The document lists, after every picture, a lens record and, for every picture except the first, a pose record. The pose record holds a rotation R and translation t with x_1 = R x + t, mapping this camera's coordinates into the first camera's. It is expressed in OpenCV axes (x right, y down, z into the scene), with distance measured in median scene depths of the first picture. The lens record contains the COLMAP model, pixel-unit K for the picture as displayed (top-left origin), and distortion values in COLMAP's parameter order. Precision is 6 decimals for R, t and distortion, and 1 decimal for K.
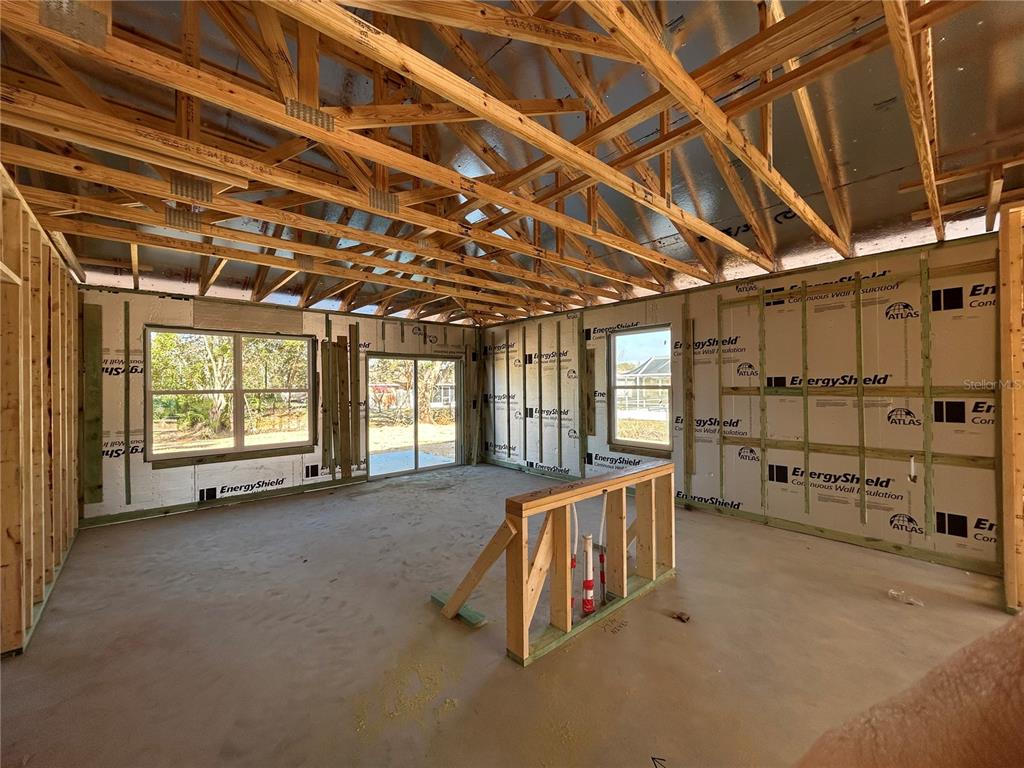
lens RADIAL K [[409.2, 0, 511.7], [0, 409.2, 383.0], [0, 0, 1]] dist [-0.001213, -0.000048]
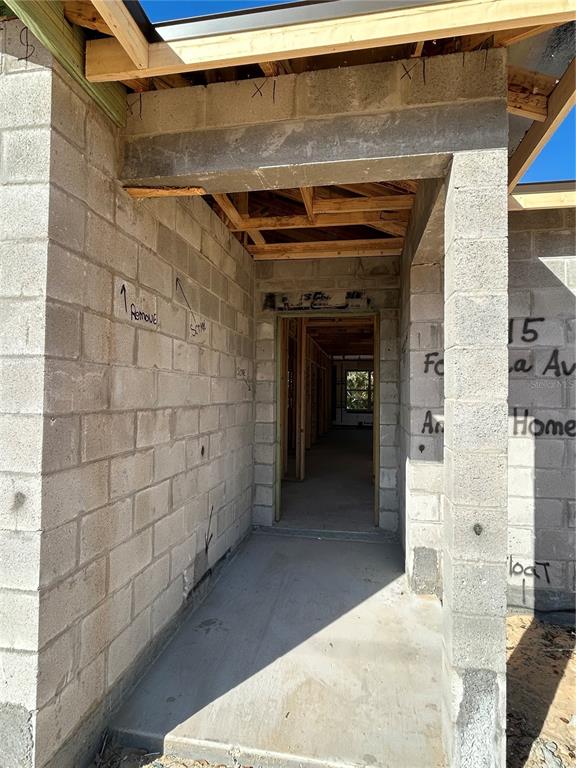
lens RADIAL K [[425.4, 0, 289.1], [0, 425.4, 382.6], [0, 0, 1]] dist [-0.000191, 0.000088]
pose [[0.630703, -0.000917, -0.776024, 1.557878], [-0.011249, 0.999883, -0.010323, 0.009614], [0.775943, 0.015240, 0.630619, -1.597866]]
